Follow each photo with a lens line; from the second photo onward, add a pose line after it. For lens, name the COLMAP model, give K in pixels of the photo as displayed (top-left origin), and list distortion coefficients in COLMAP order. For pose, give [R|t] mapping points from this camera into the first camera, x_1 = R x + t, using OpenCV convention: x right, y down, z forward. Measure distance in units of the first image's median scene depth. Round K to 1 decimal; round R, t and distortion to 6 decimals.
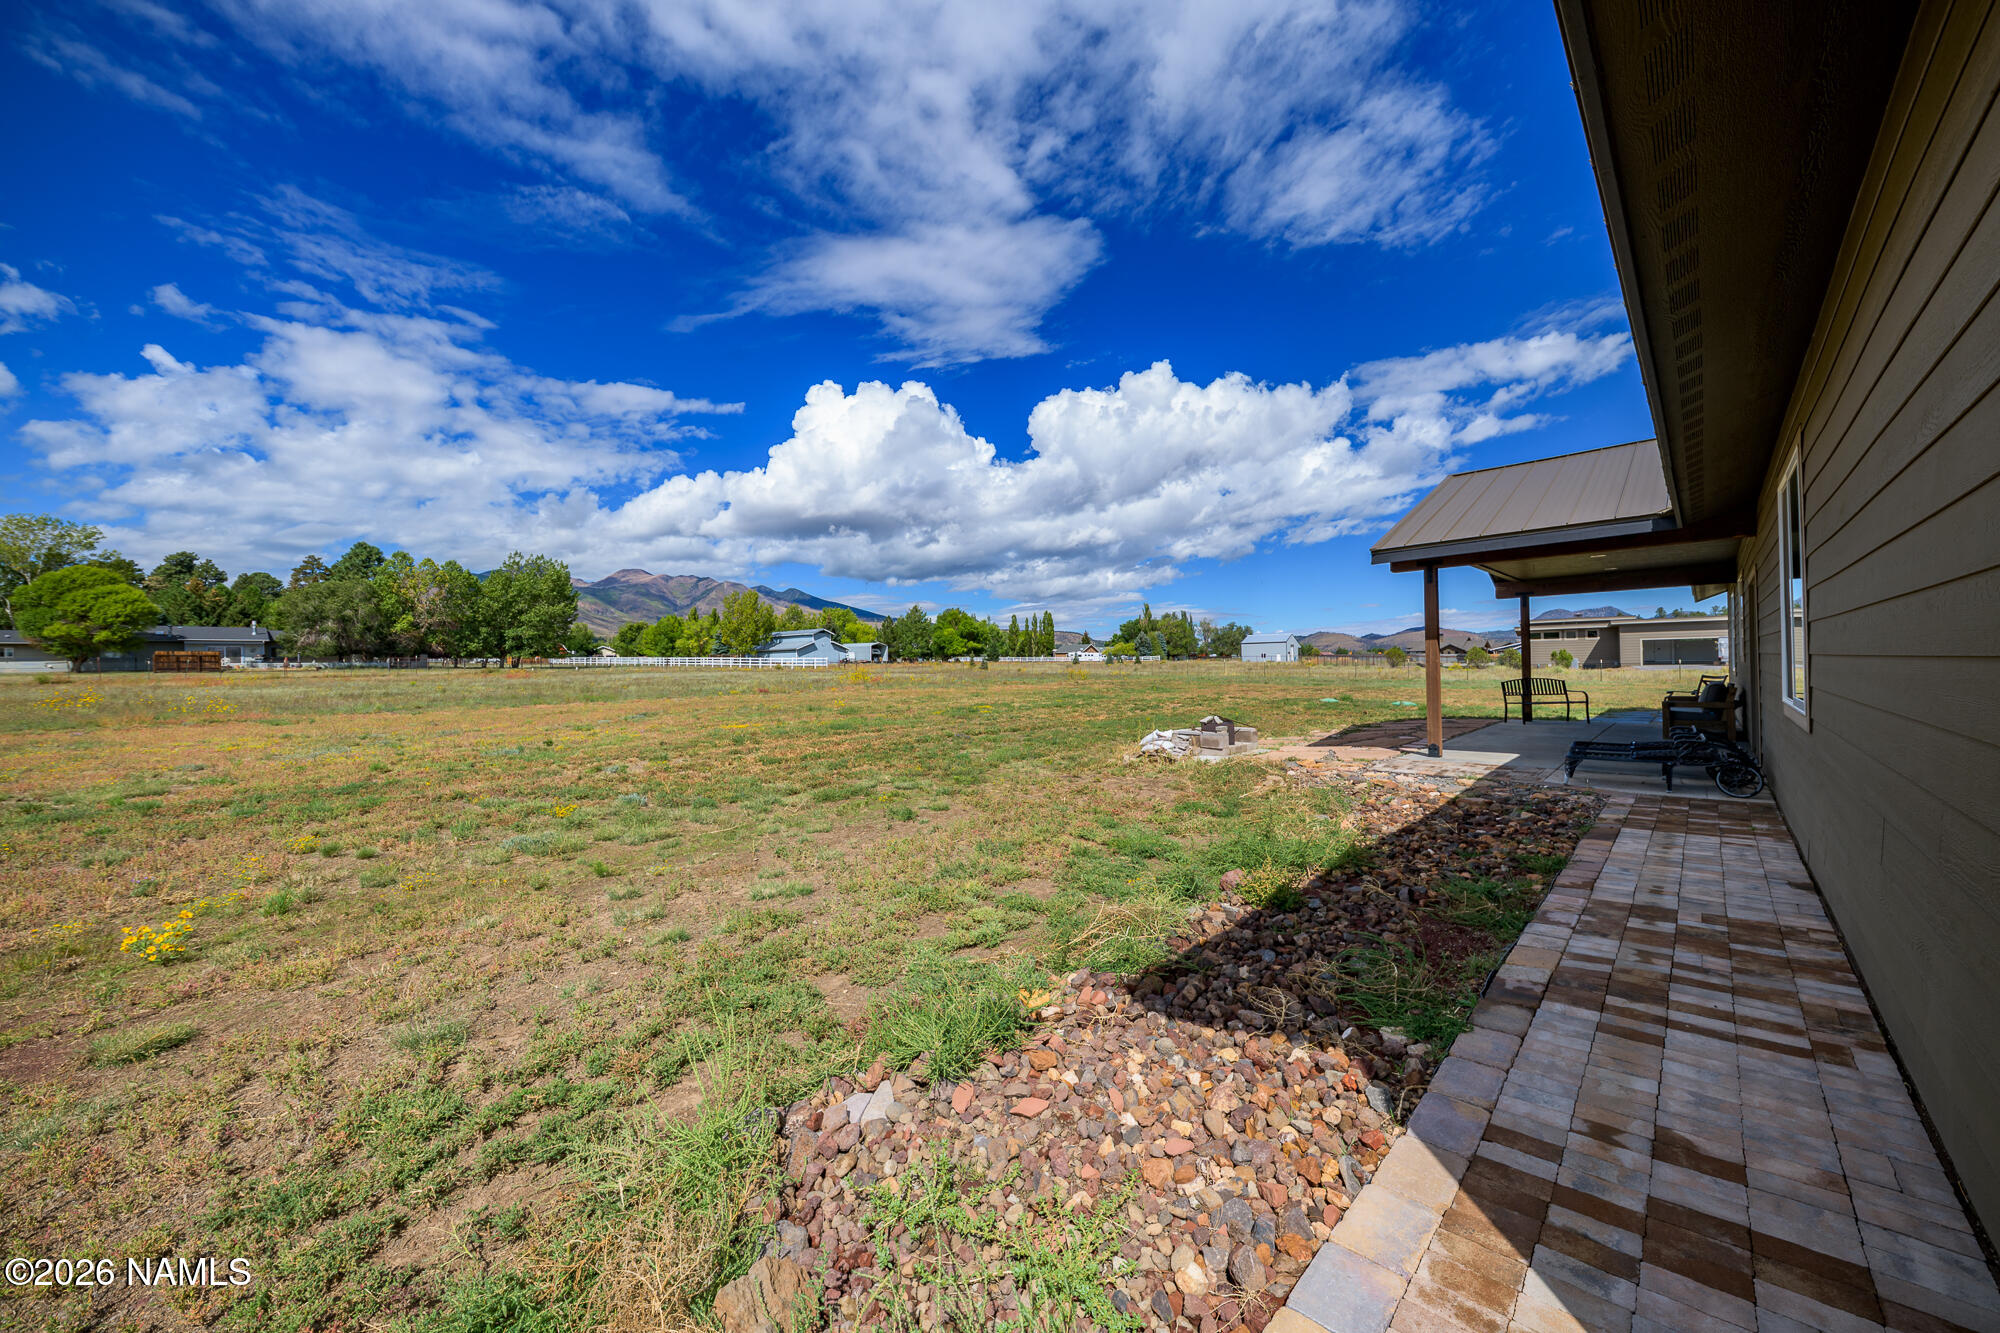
lens RADIAL K [[711.1, 0, 1000.0], [0, 711.1, 666.5], [0, 0, 1]] dist [-0.001800, -0.000154]
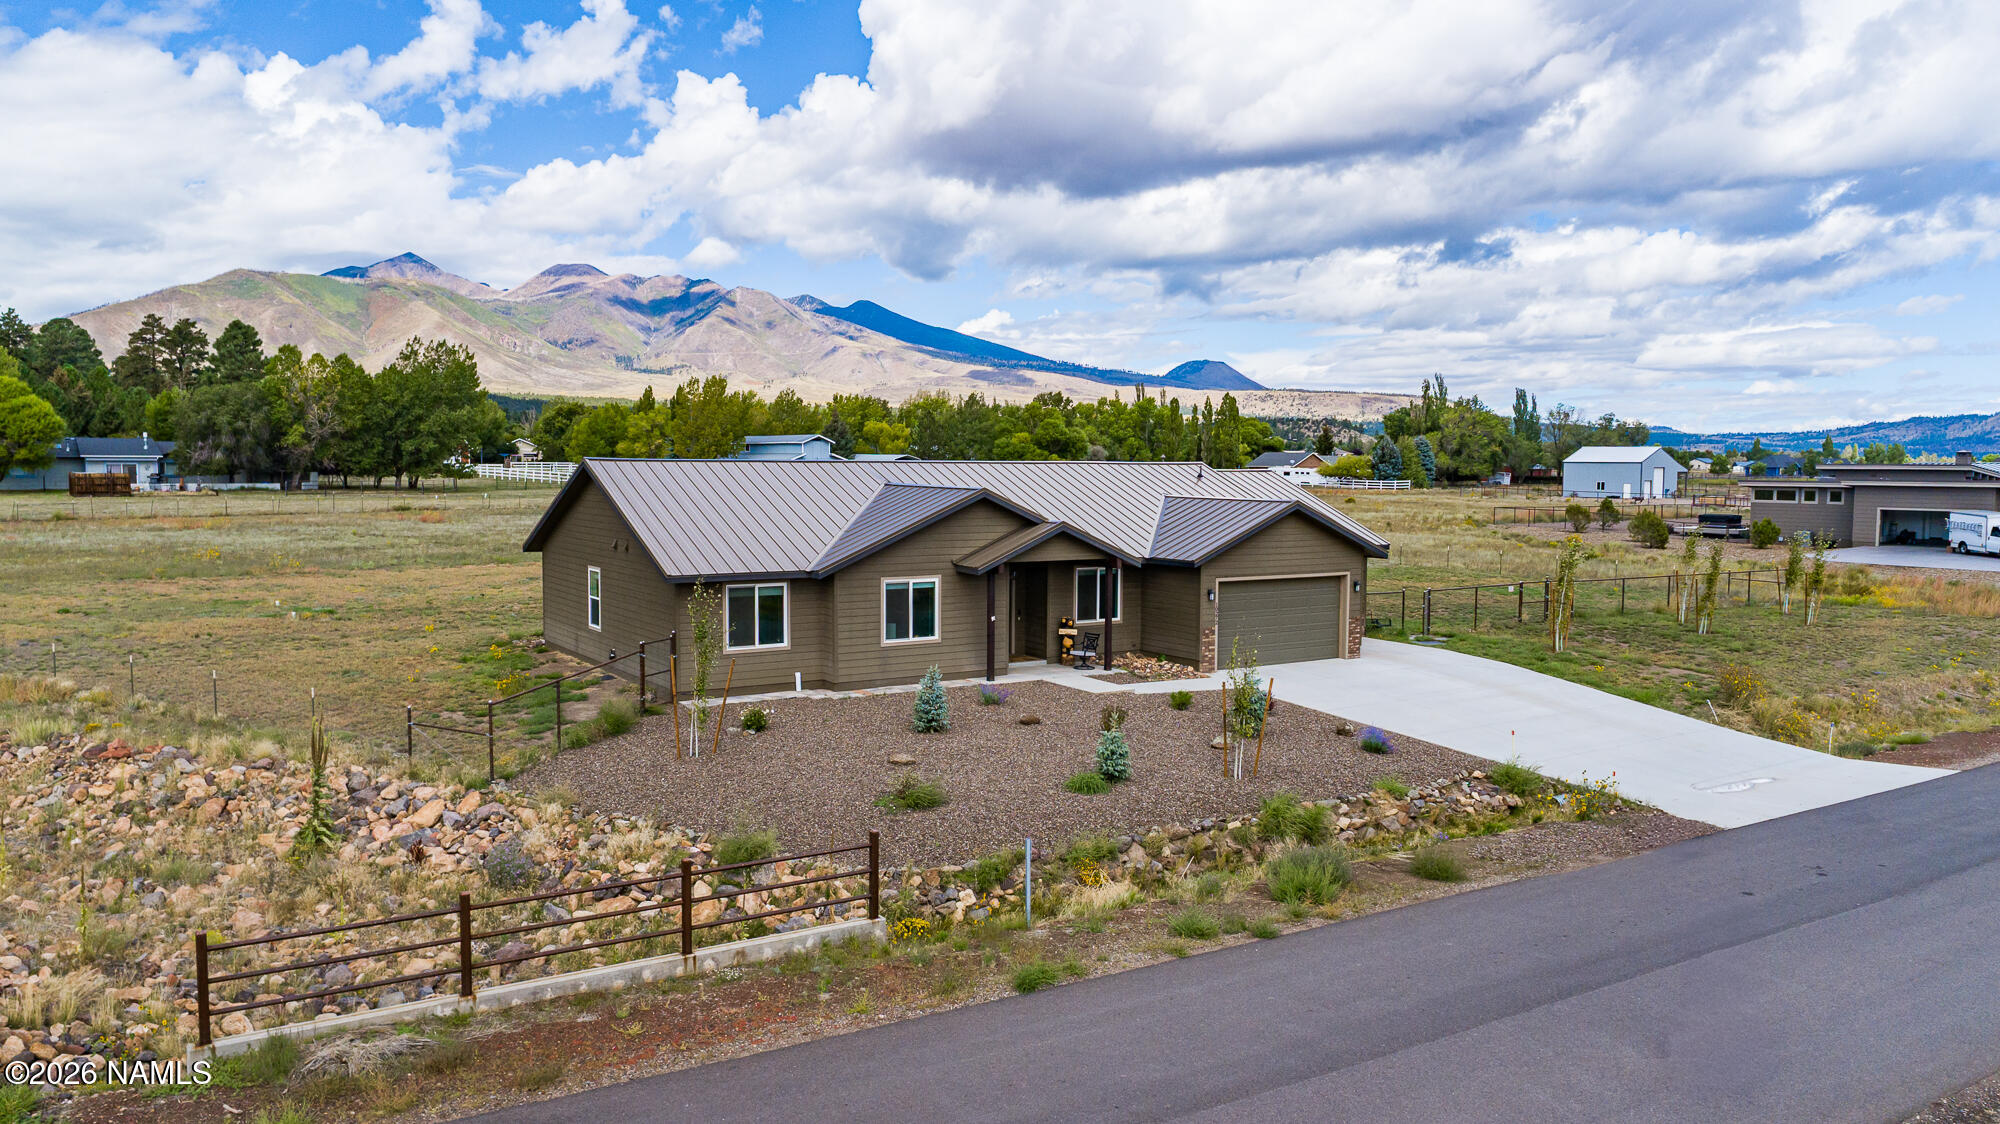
lens RADIAL K [[1410.2, 0, 988.6], [0, 1410.2, 610.1], [0, 0, 1]] dist [-0.013056, 0.003179]
pose [[0.981342, 0.047276, -0.186368, 0.251167], [-0.027666, 0.993933, 0.106454, -0.051743], [0.190270, -0.099312, 0.976696, -0.434880]]
